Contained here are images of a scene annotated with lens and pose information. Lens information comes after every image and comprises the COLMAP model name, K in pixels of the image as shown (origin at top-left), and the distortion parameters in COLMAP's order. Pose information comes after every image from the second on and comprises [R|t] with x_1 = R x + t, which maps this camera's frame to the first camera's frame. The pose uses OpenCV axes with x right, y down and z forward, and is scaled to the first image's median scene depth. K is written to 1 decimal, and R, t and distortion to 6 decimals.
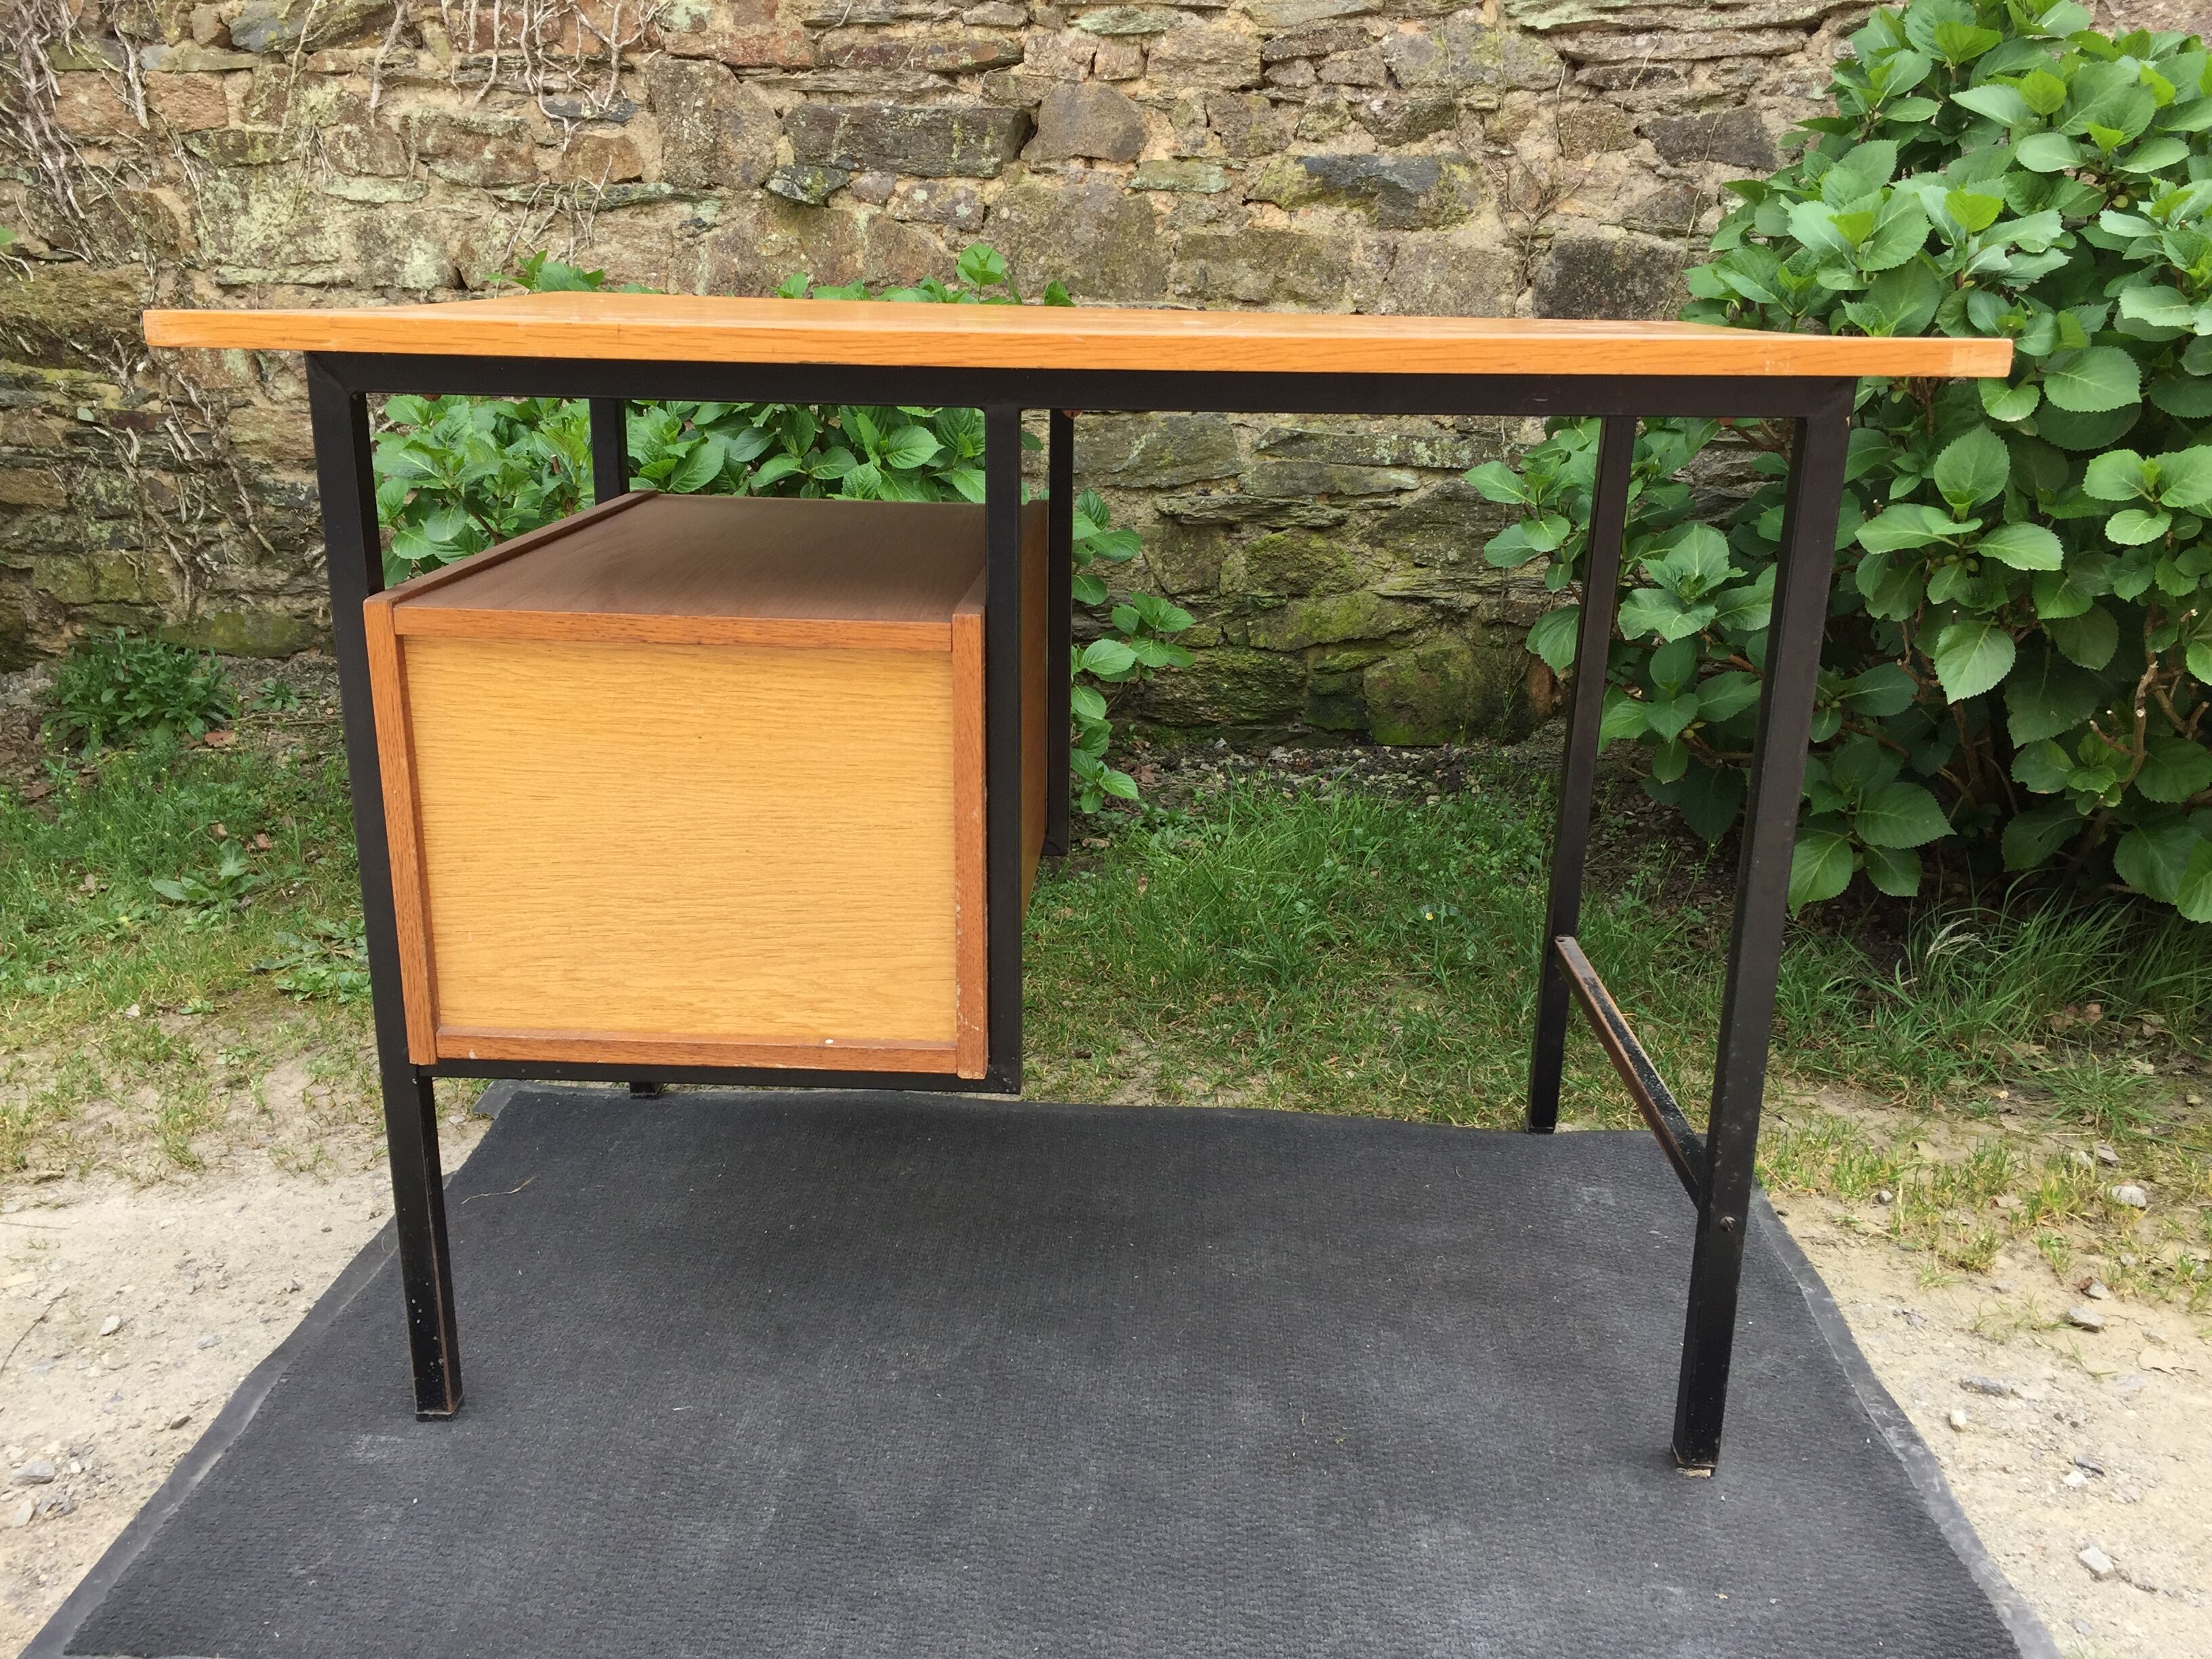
lens RADIAL K [[1904.2, 0, 1123.9], [0, 1904.2, 824.4], [0, 0, 1]] dist [0.082473, -0.119533]
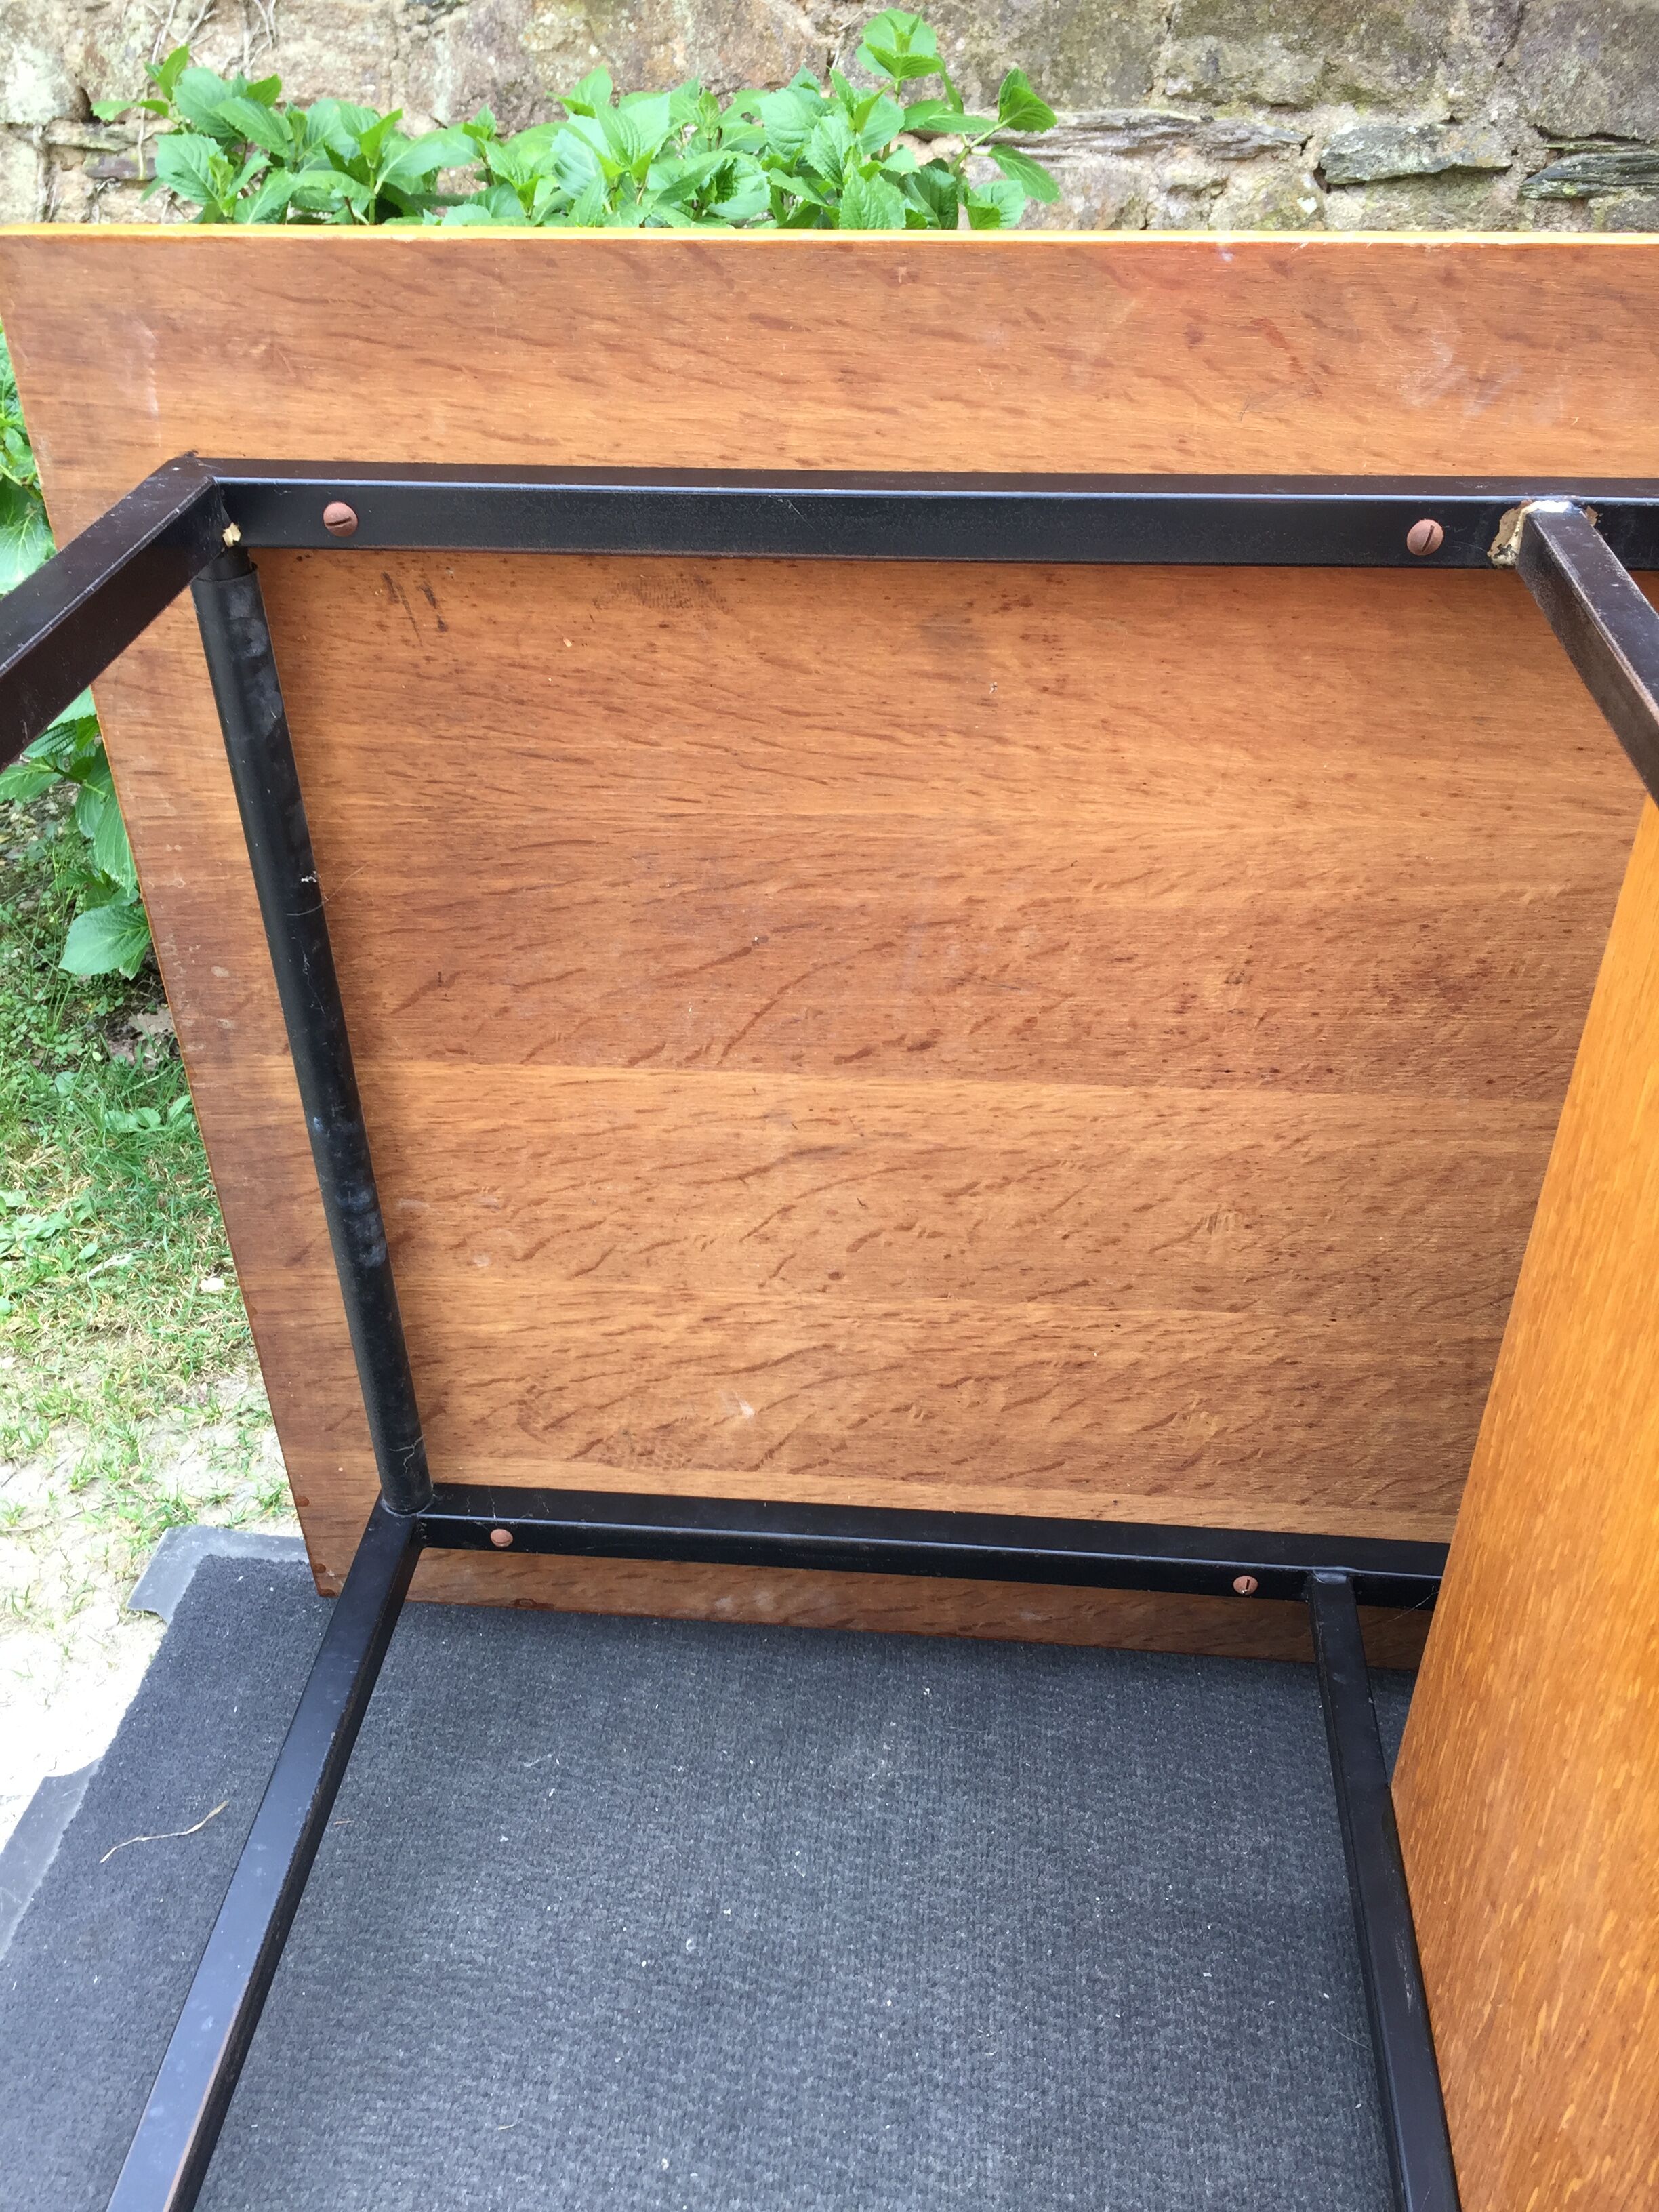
lens RADIAL K [[1904.2, 0, 847.7], [0, 1904.2, 1135.1], [0, 0, 1]] dist [0.082473, -0.119533]
pose [[0.999343, -0.005888, -0.035753, -0.060280], [0.013188, 0.978137, 0.207541, -0.071214], [0.033749, -0.207876, 0.977573, 0.288585]]
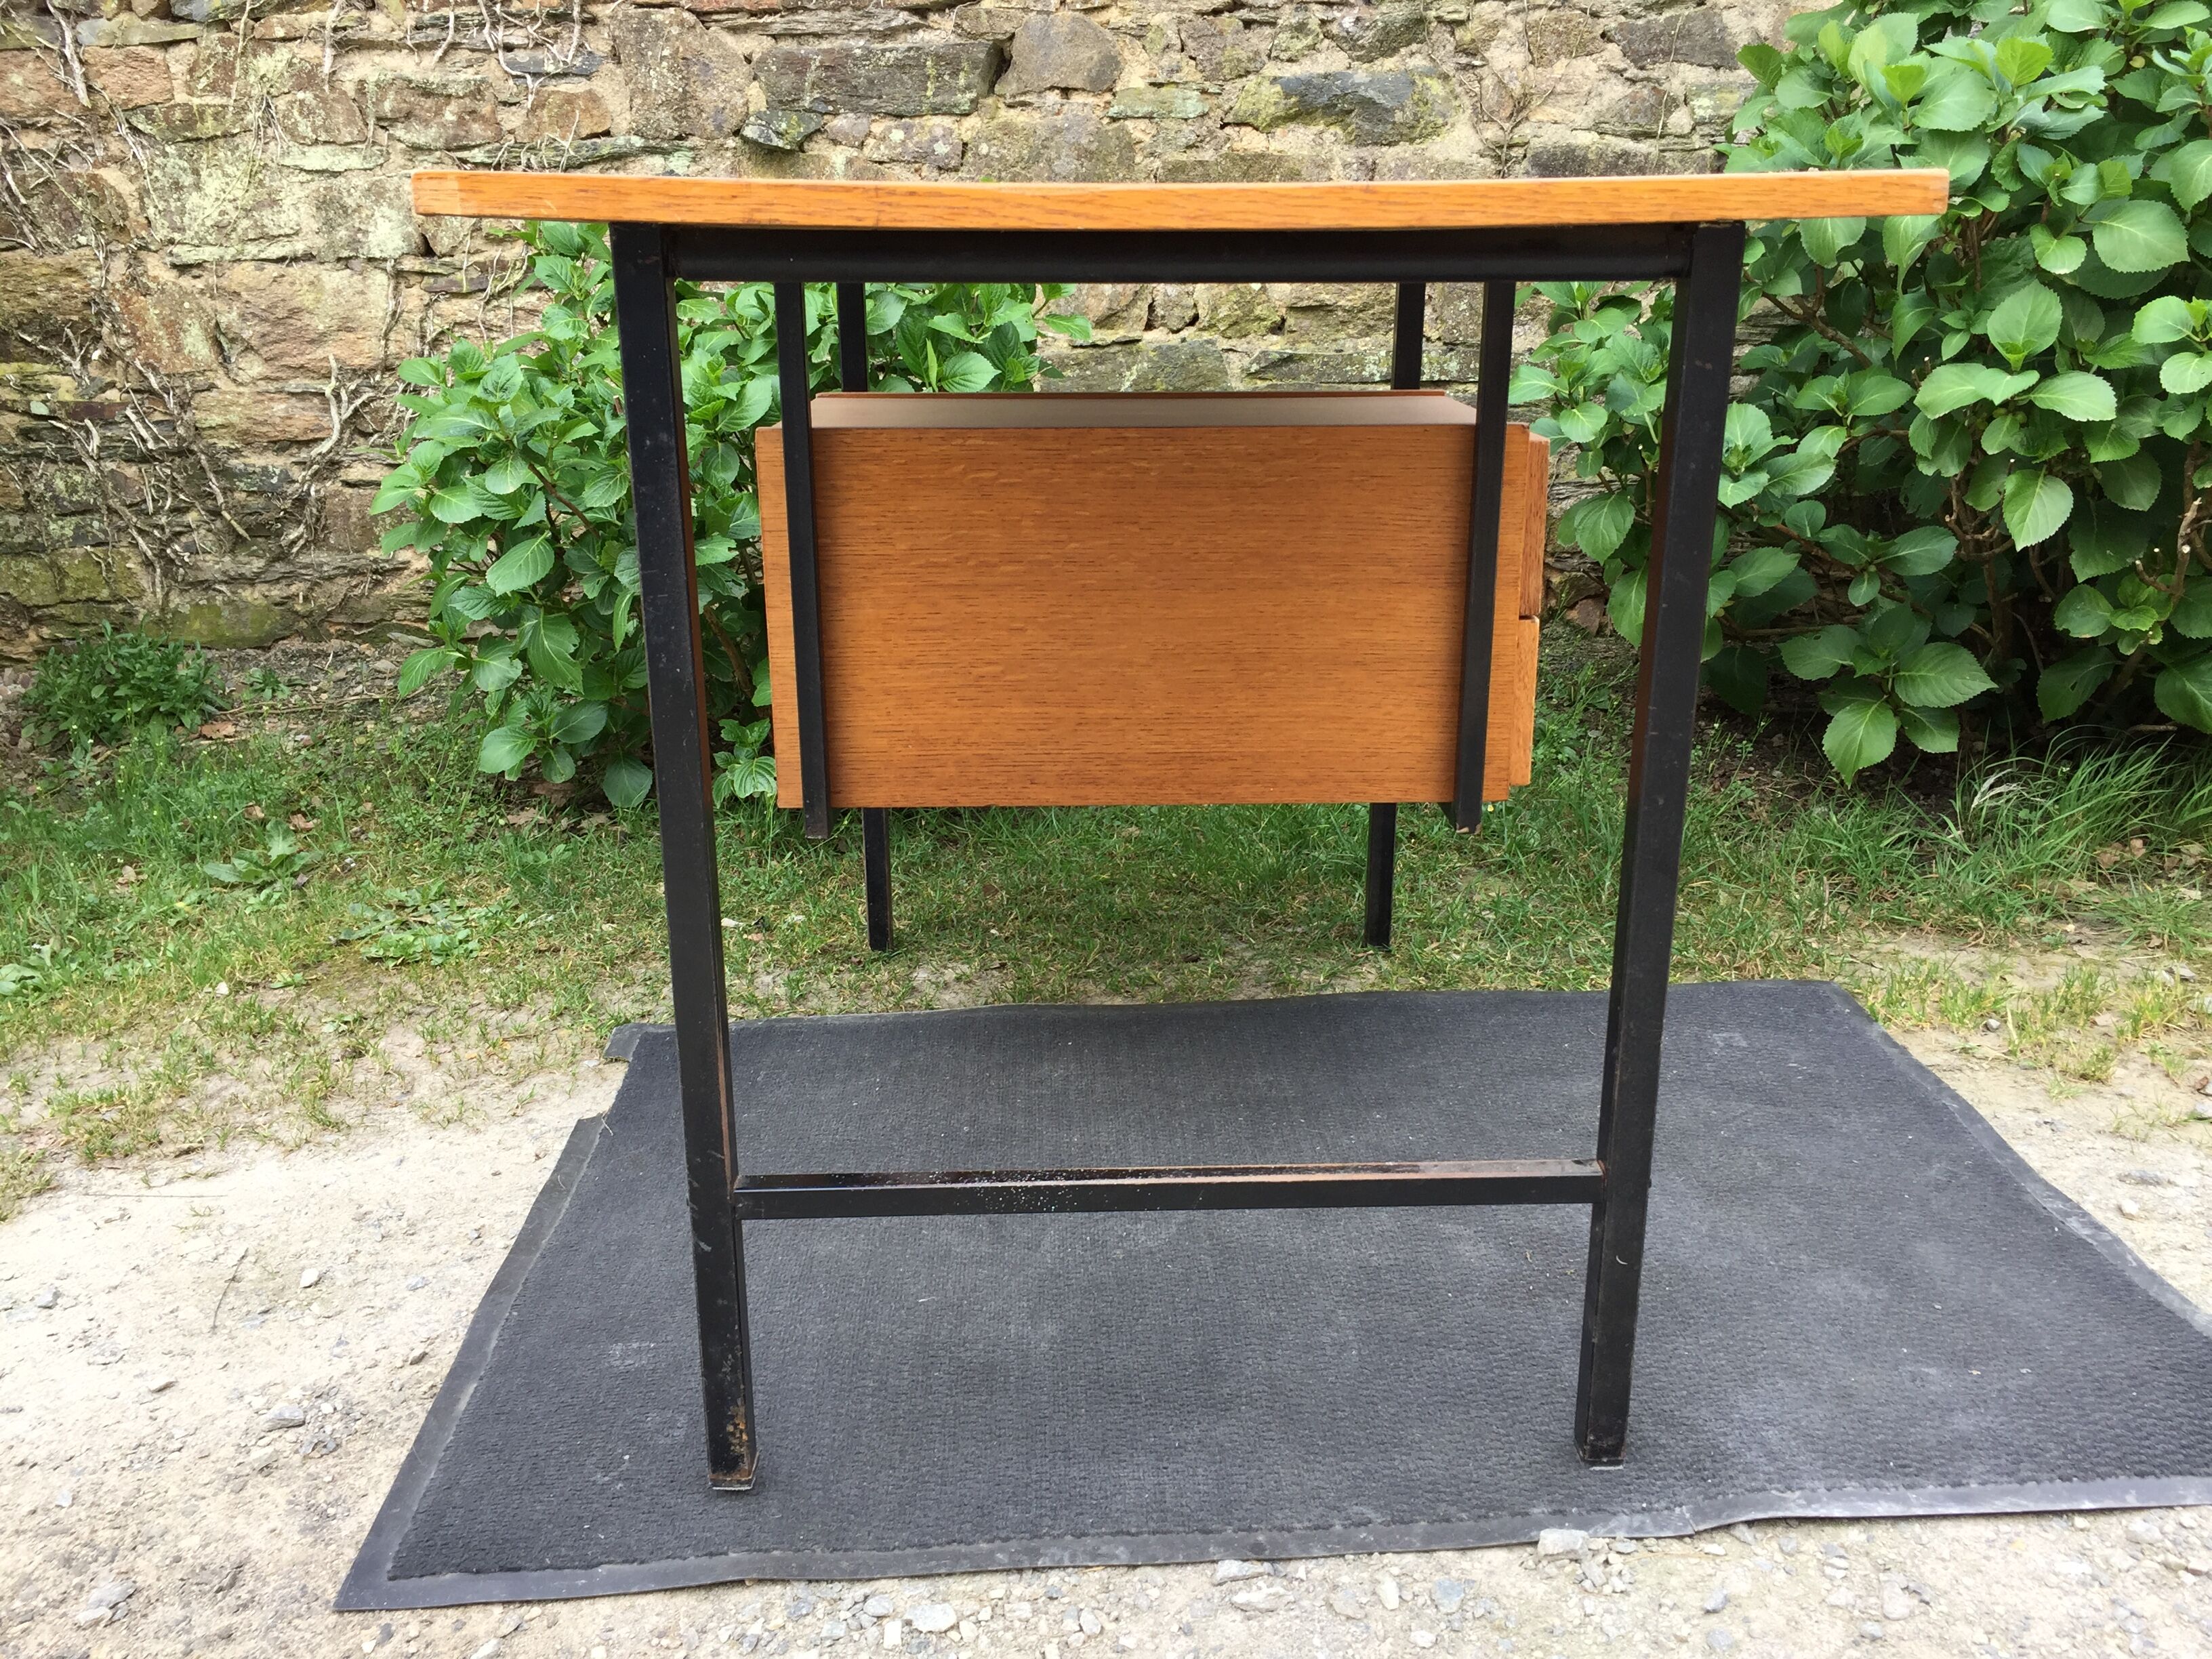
lens RADIAL K [[1904.2, 0, 1124.2], [0, 1904.2, 825.0], [0, 0, 1]] dist [0.082473, -0.119533]
pose [[0.995189, -0.072573, 0.065824, -0.081269], [0.071725, 0.997309, 0.015155, 0.022167], [-0.066746, -0.010361, 0.997716, -0.004827]]
